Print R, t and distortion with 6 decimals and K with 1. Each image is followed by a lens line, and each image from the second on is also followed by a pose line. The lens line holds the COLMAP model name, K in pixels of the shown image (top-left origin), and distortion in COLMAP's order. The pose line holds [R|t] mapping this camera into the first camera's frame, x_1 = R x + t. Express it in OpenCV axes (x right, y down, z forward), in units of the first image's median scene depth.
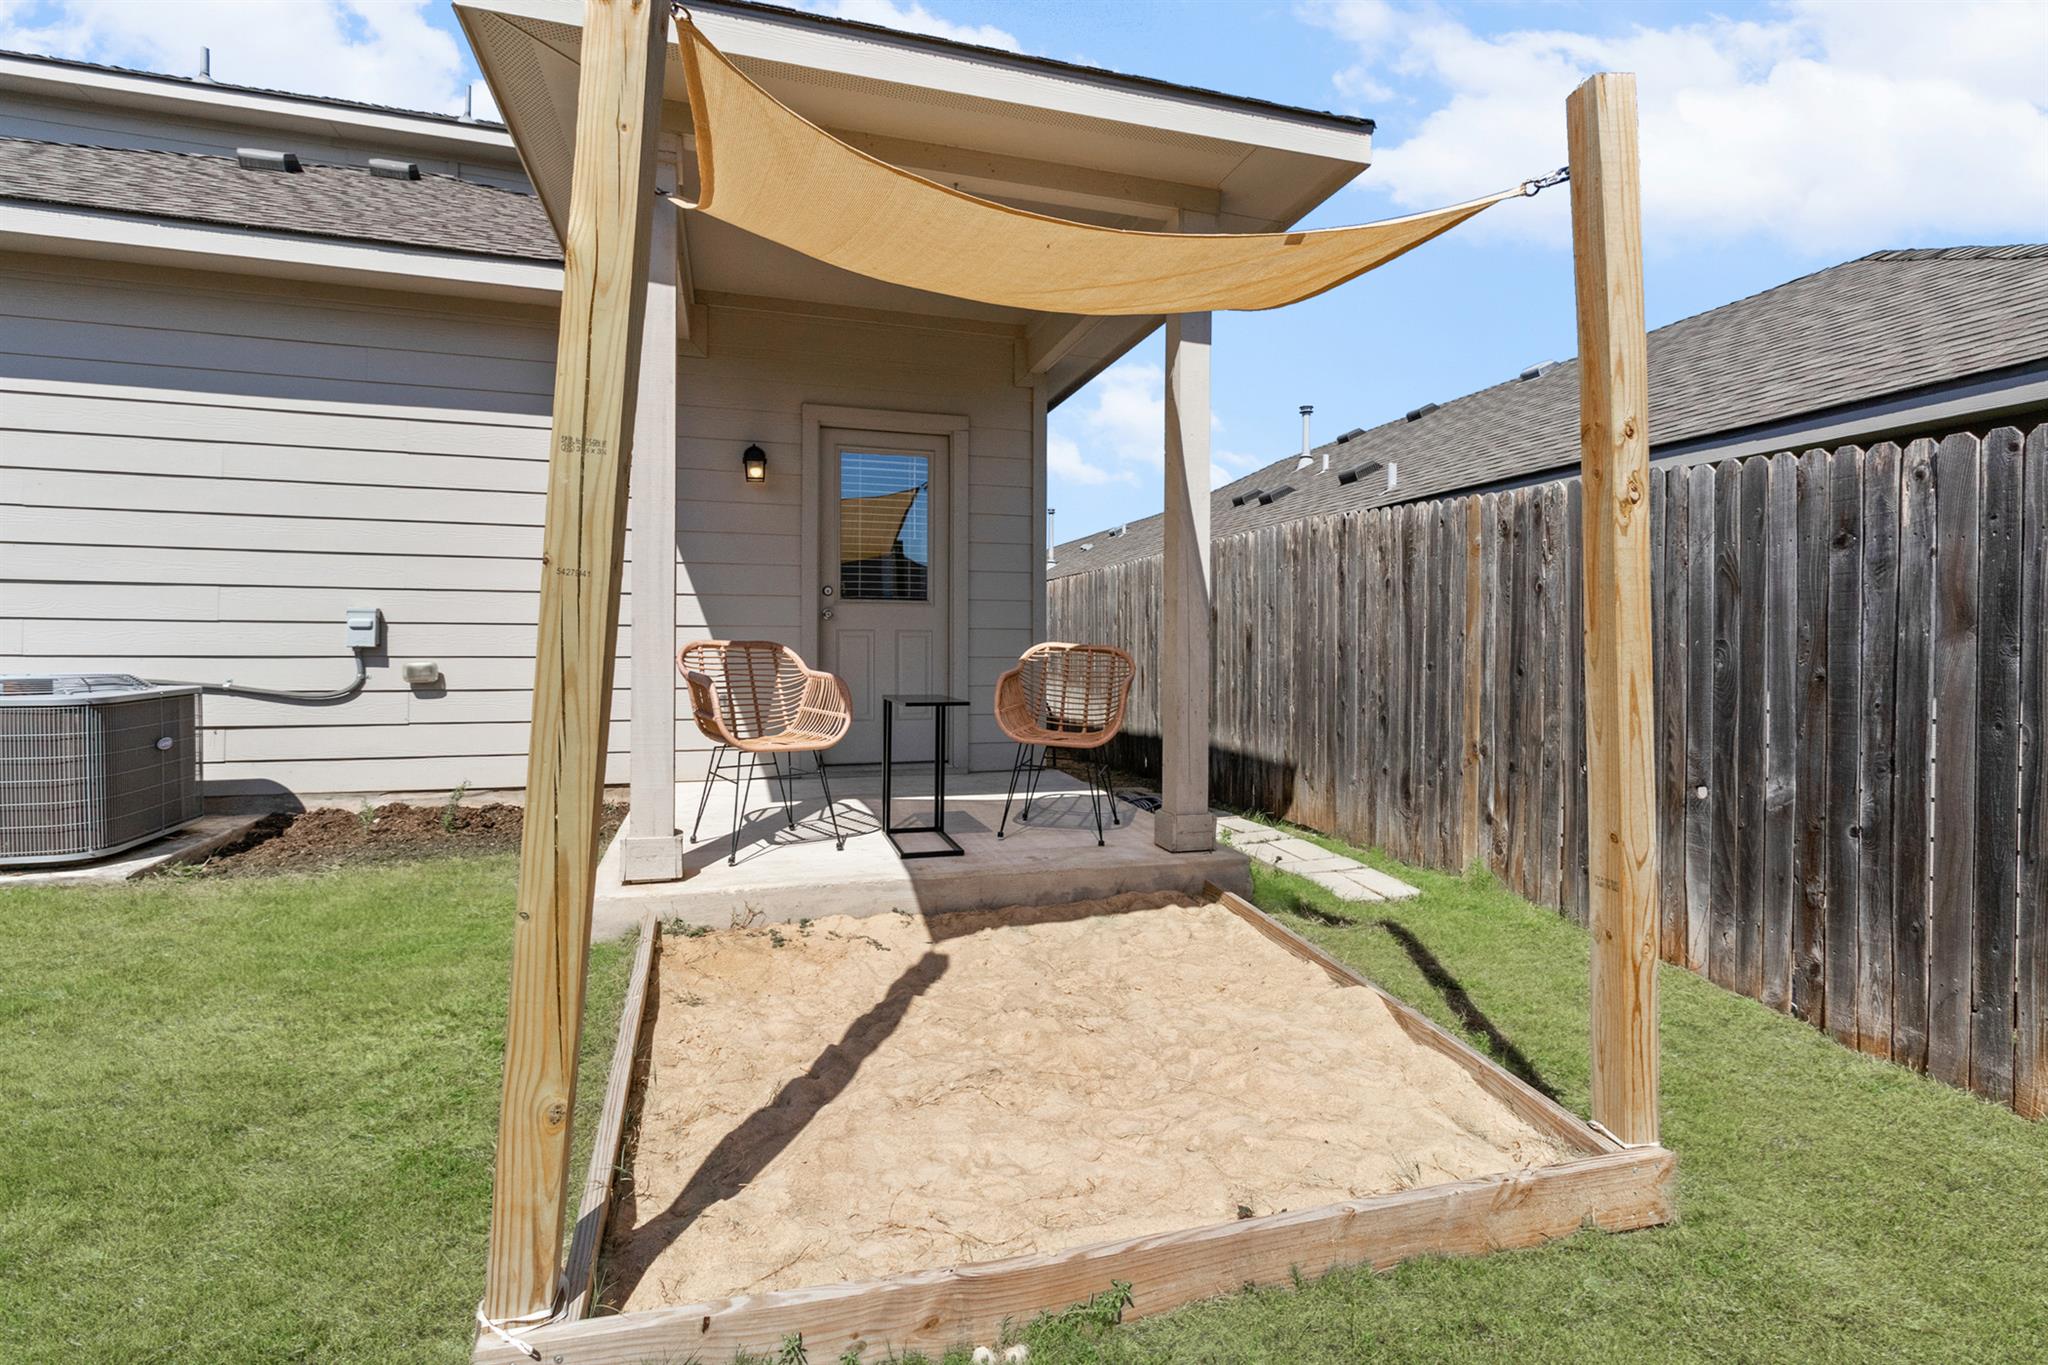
lens RADIAL K [[948.4, 0, 1025.8], [0, 948.4, 667.0], [0, 0, 1]] dist [0.000843, 0.001070]
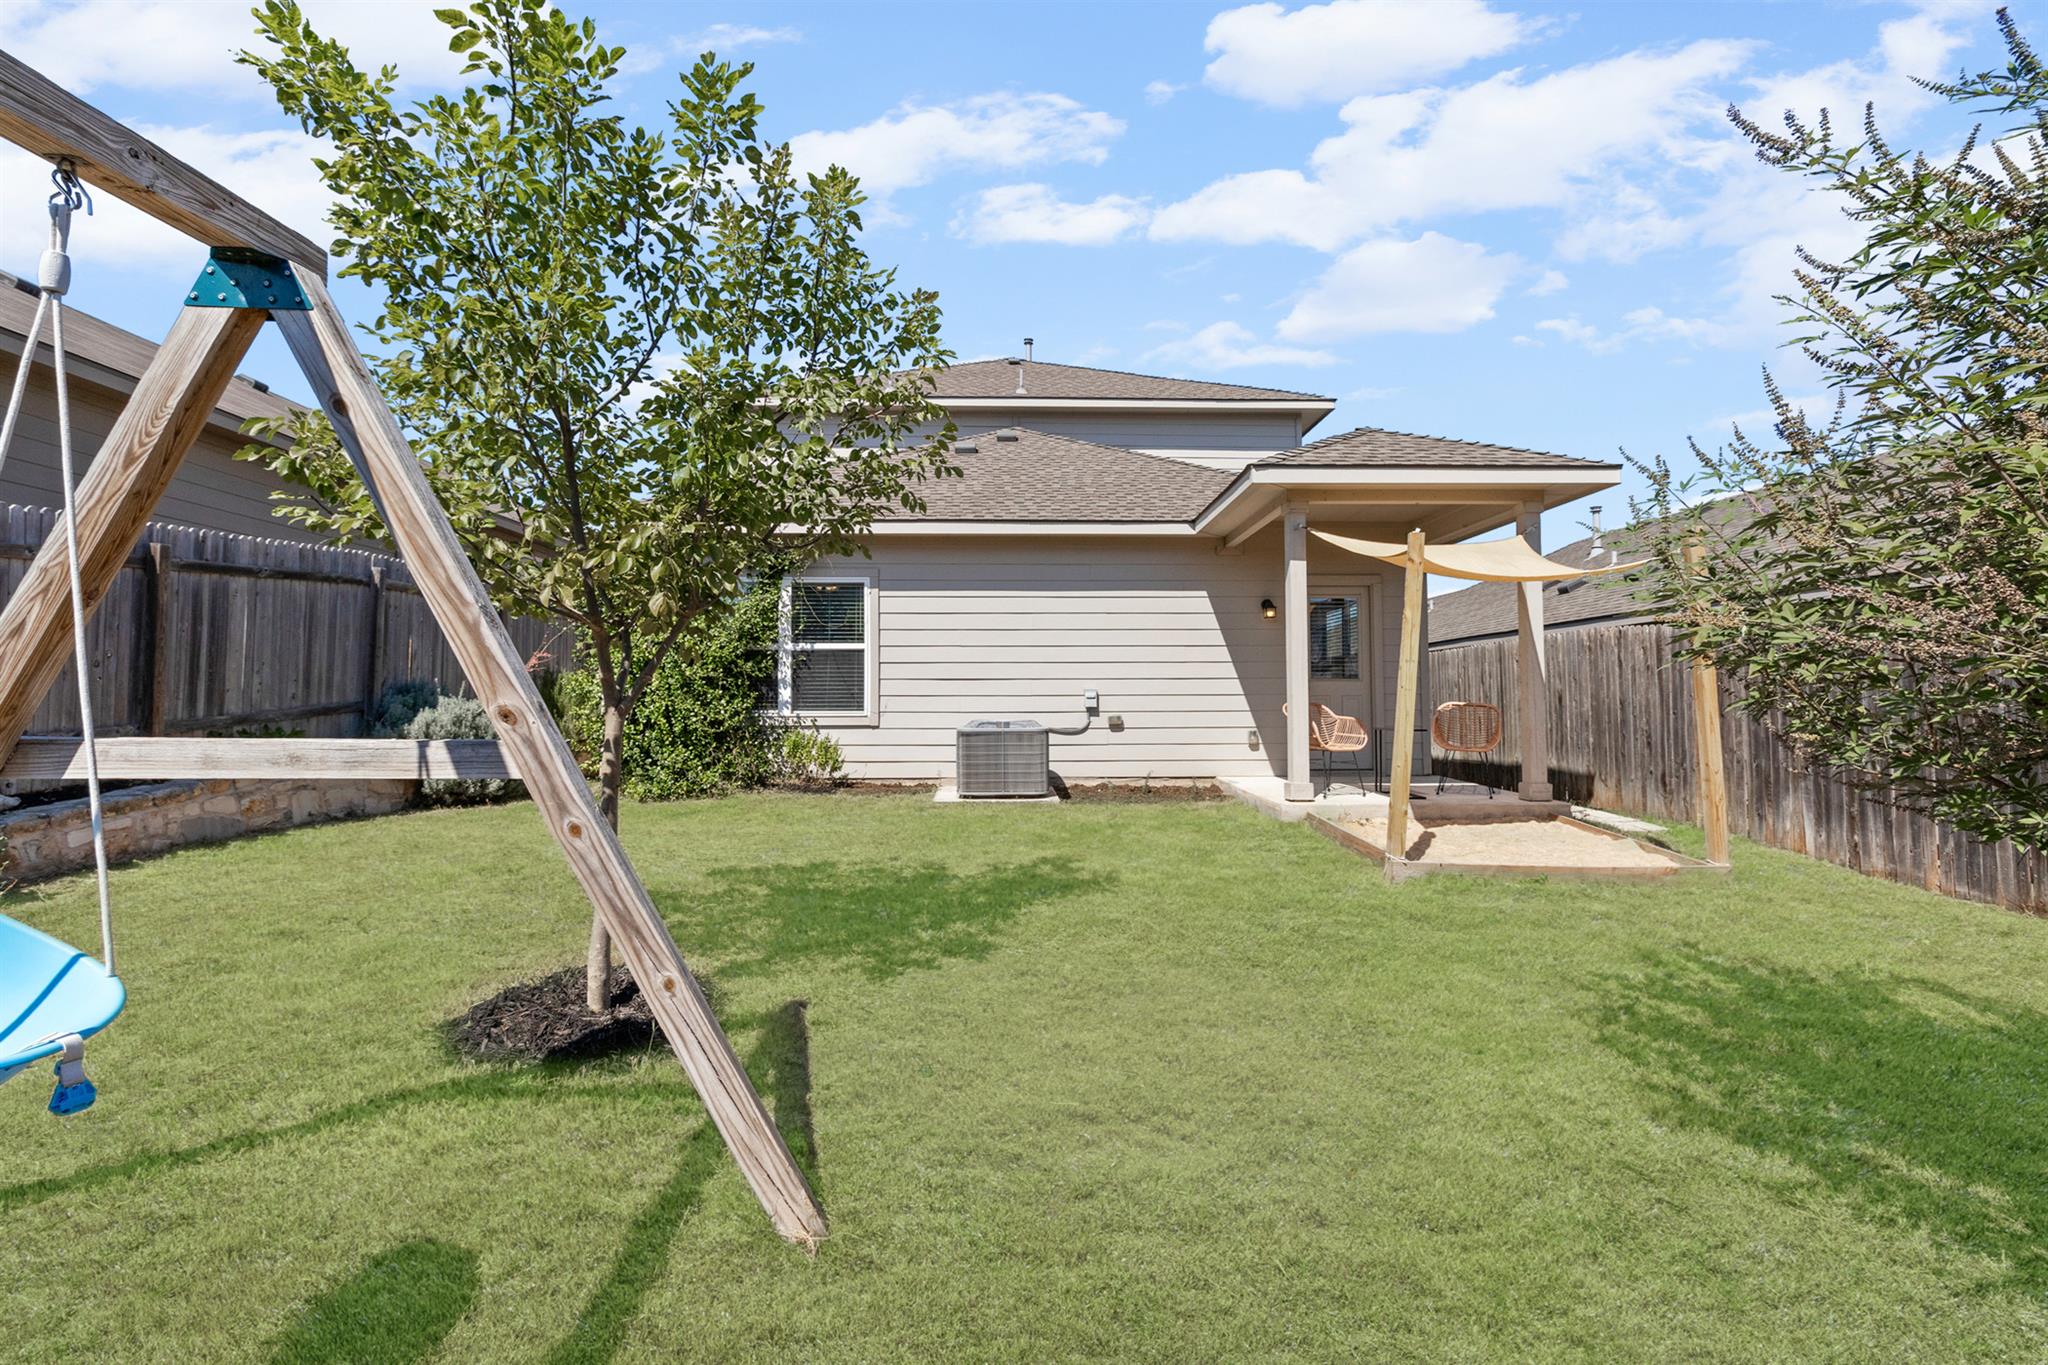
lens RADIAL K [[948.4, 0, 1025.8], [0, 948.4, 667.0], [0, 0, 1]] dist [0.000843, 0.001070]
pose [[0.965586, -0.018687, -0.259411, -0.307583], [0.003118, 0.998176, -0.060299, 0.016870], [0.260064, 0.057415, 0.963883, -1.100882]]
